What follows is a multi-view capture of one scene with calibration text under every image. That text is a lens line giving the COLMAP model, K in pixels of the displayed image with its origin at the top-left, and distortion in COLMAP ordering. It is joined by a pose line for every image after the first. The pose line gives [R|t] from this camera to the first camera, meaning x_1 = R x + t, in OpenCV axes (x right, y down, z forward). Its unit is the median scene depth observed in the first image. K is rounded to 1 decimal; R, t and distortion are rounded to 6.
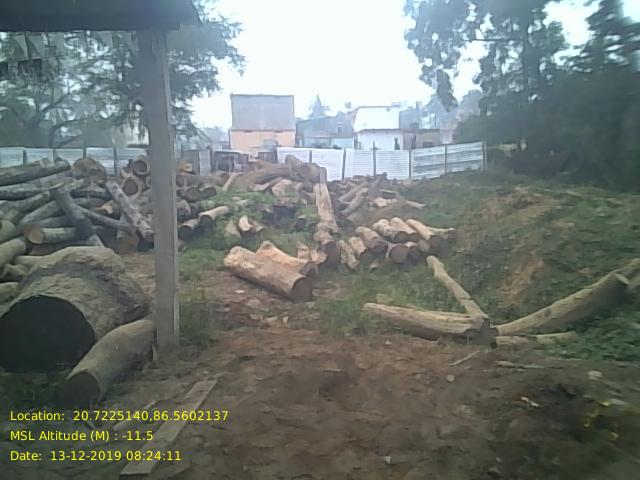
lens RADIAL K [[508.8, 0, 320.0], [0, 508.8, 240.0], [0, 0, 1]] dist [0.098008, -0.151513]
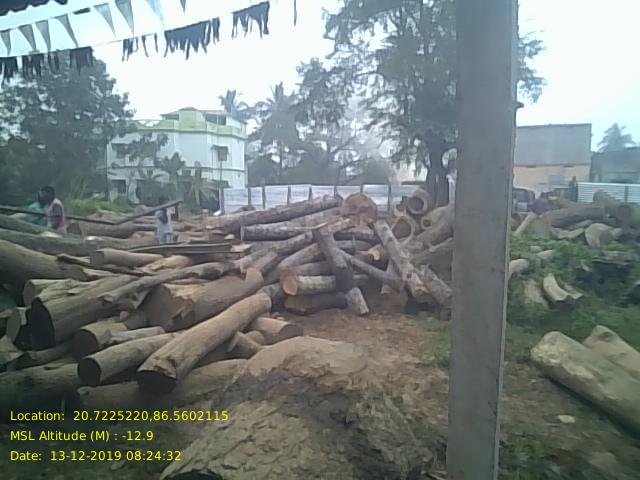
lens RADIAL K [[508.8, 0, 320.0], [0, 508.8, 240.0], [0, 0, 1]] dist [0.098008, -0.151513]
pose [[0.872447, 0.053084, -0.485817, -0.081943], [-0.088184, 0.994866, -0.049656, -0.031161], [0.480687, 0.086163, 0.872649, 0.215729]]
